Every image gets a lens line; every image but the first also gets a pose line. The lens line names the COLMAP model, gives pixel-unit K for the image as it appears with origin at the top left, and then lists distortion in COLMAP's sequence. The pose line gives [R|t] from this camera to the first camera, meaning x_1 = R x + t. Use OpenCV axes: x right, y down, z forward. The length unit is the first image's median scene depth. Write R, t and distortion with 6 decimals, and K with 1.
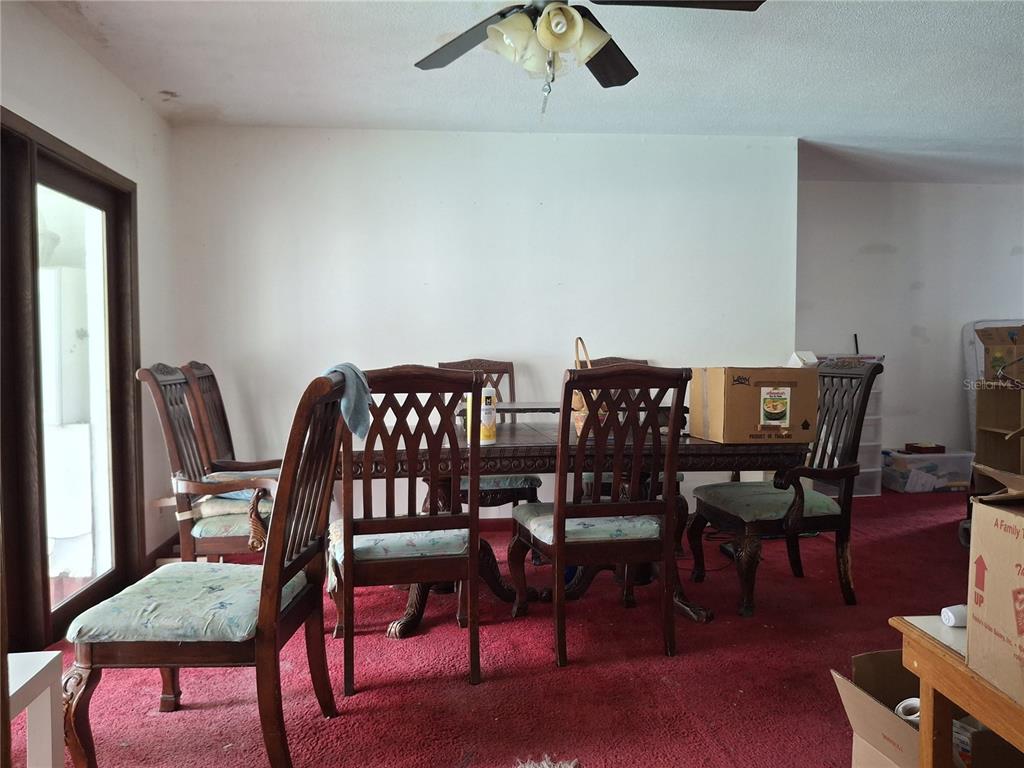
lens RADIAL K [[773.2, 0, 520.7], [0, 773.2, 384.6], [0, 0, 1]] dist [0.028836, -0.087714]
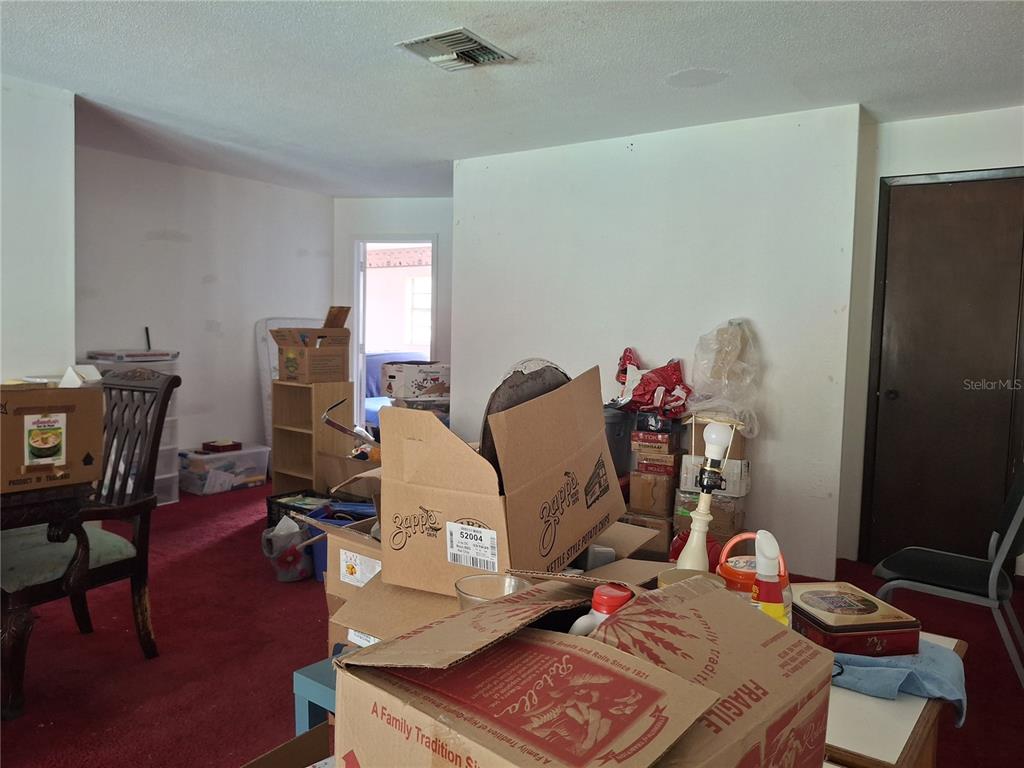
lens RADIAL K [[773.2, 0, 520.7], [0, 773.2, 384.6], [0, 0, 1]] dist [0.028836, -0.087714]
pose [[0.653890, -0.031127, 0.755949, 0.054221], [0.009839, 0.999419, 0.032642, -0.040526], [-0.756526, -0.013906, 0.653816, 0.131090]]
